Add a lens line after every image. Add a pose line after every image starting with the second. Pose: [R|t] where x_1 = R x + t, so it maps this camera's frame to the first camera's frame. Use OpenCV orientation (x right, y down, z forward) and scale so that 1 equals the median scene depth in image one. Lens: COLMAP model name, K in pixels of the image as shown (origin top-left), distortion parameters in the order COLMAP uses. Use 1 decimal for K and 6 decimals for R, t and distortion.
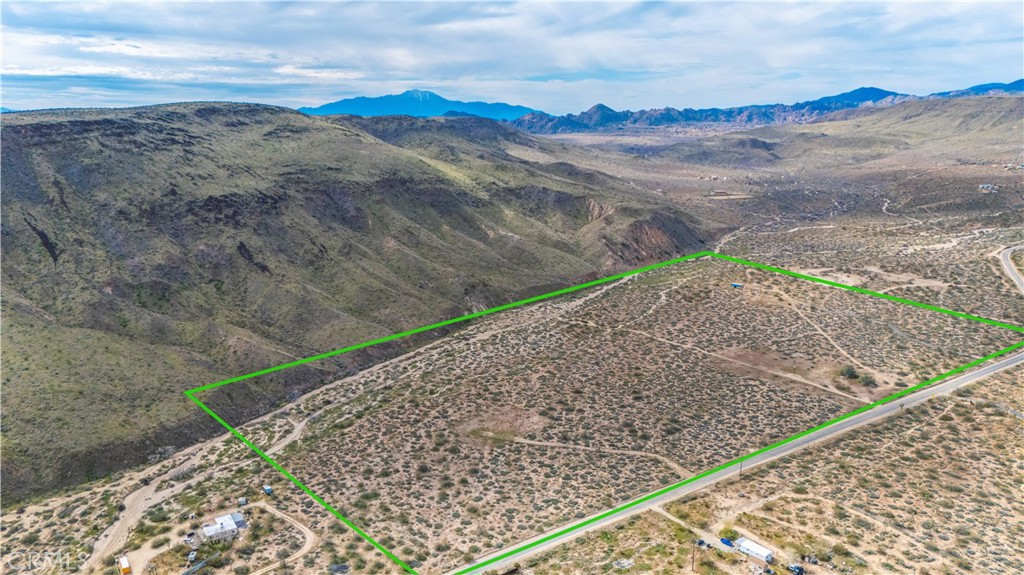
lens RADIAL K [[745.6, 0, 515.1], [0, 745.6, 296.2], [0, 0, 1]] dist [0.081242, -0.087052]
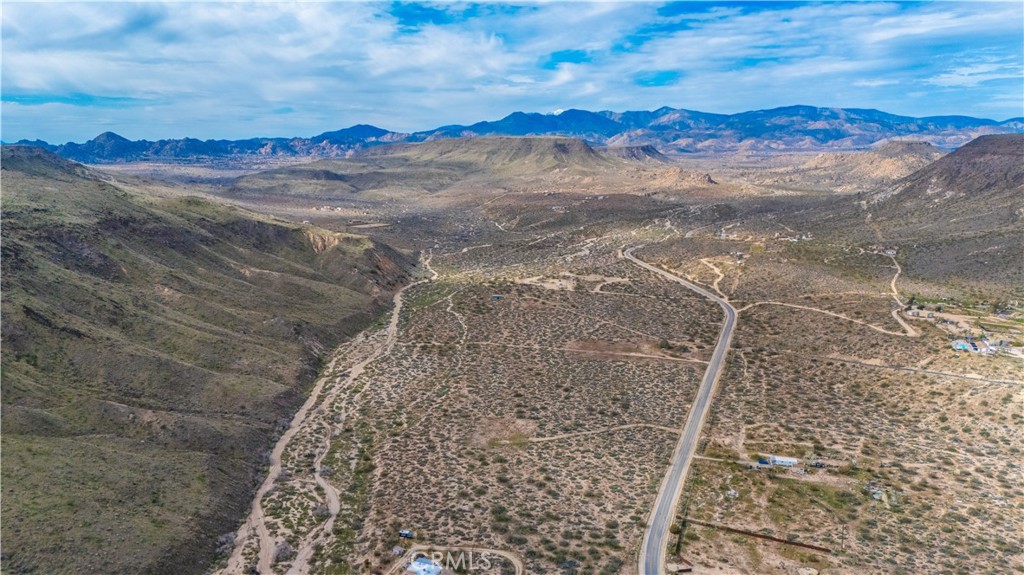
lens RADIAL K [[745.6, 0, 514.3], [0, 745.6, 299.8], [0, 0, 1]] dist [0.081242, -0.087052]
pose [[0.806768, -0.109976, 0.580543, -0.481060], [0.131090, 0.991354, 0.005625, -0.018416], [-0.576142, 0.071566, 0.814210, 0.073593]]
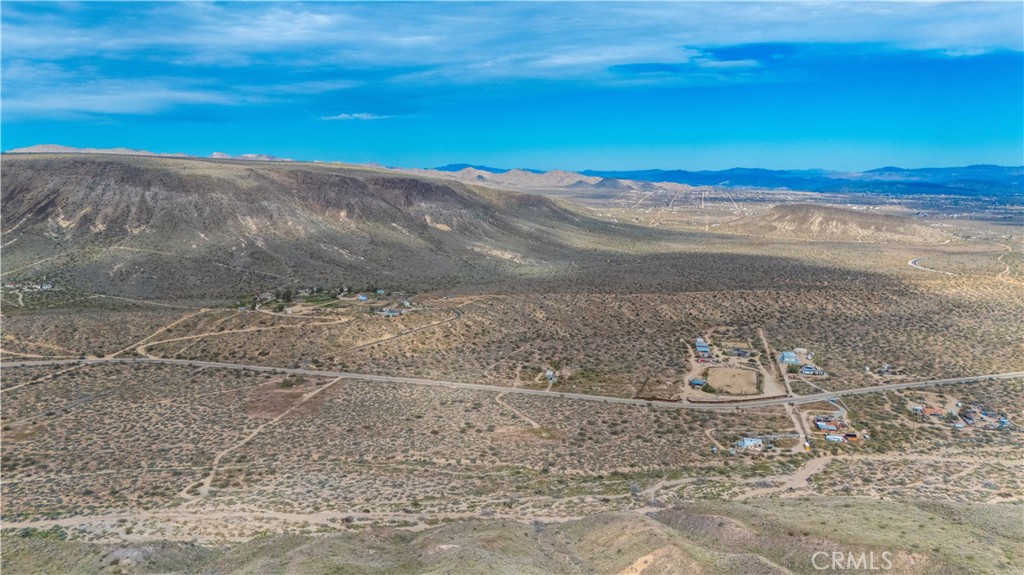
lens RADIAL K [[745.6, 0, 510.9], [0, 745.6, 281.1], [0, 0, 1]] dist [0.081242, -0.087052]
pose [[-0.667864, -0.109426, 0.736196, -0.720044], [0.172822, 0.939298, 0.296396, -0.363795], [-0.723941, 0.325183, -0.608412, 1.346595]]
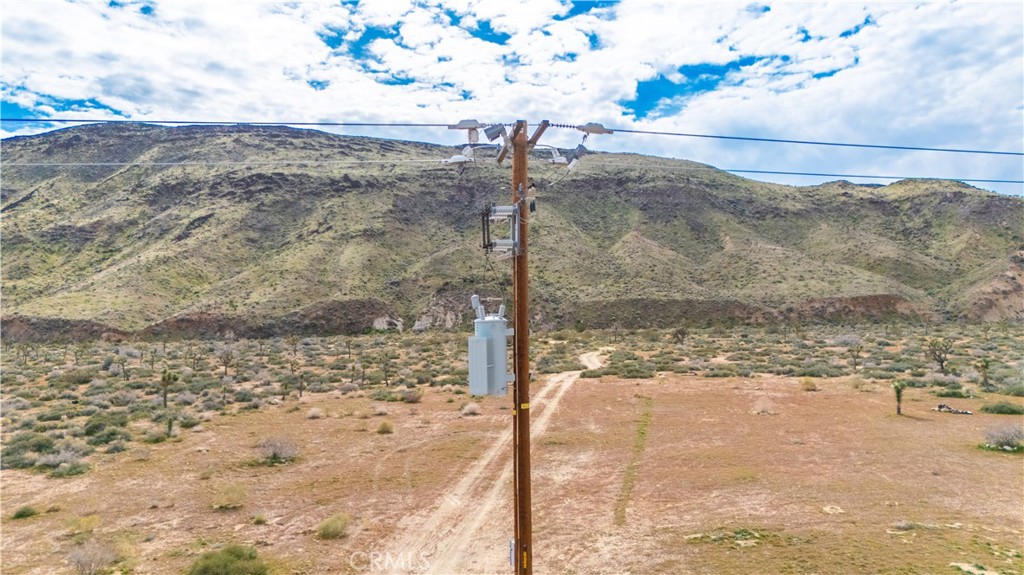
lens RADIAL K [[745.6, 0, 517.3], [0, 745.6, 294.5], [0, 0, 1]] dist [0.081242, -0.087052]
pose [[0.685287, -0.022438, -0.727928, 0.356657], [-0.158578, 0.970945, -0.179218, 0.087438], [0.710799, 0.238249, 0.661818, 0.901793]]
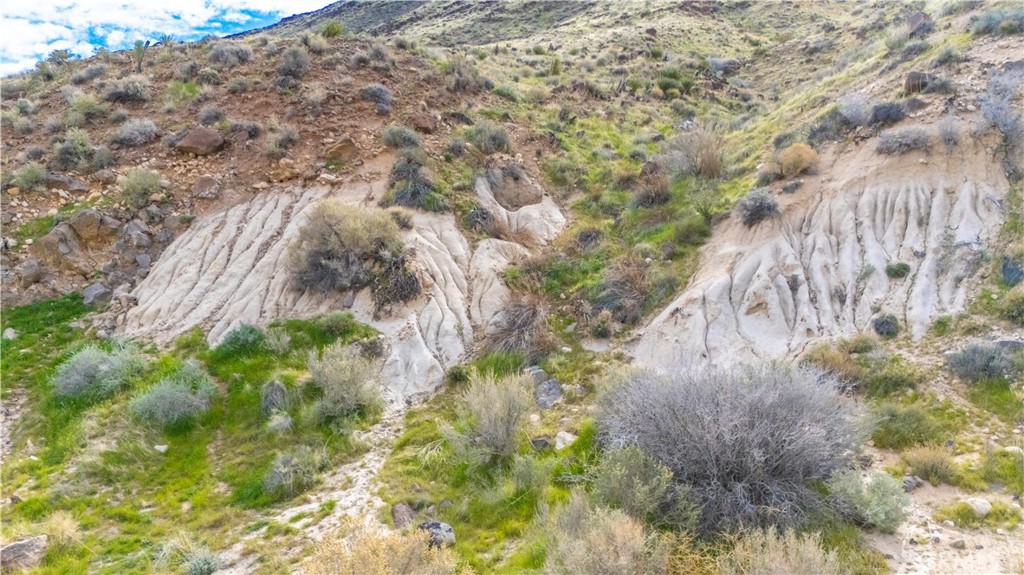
lens RADIAL K [[745.6, 0, 515.3], [0, 745.6, 288.6], [0, 0, 1]] dist [0.081242, -0.087052]
pose [[0.191639, 0.042853, -0.980529, -0.035614], [-0.219405, 0.975634, -0.000242, 0.028416], [0.956627, 0.215180, 0.196372, 1.183163]]
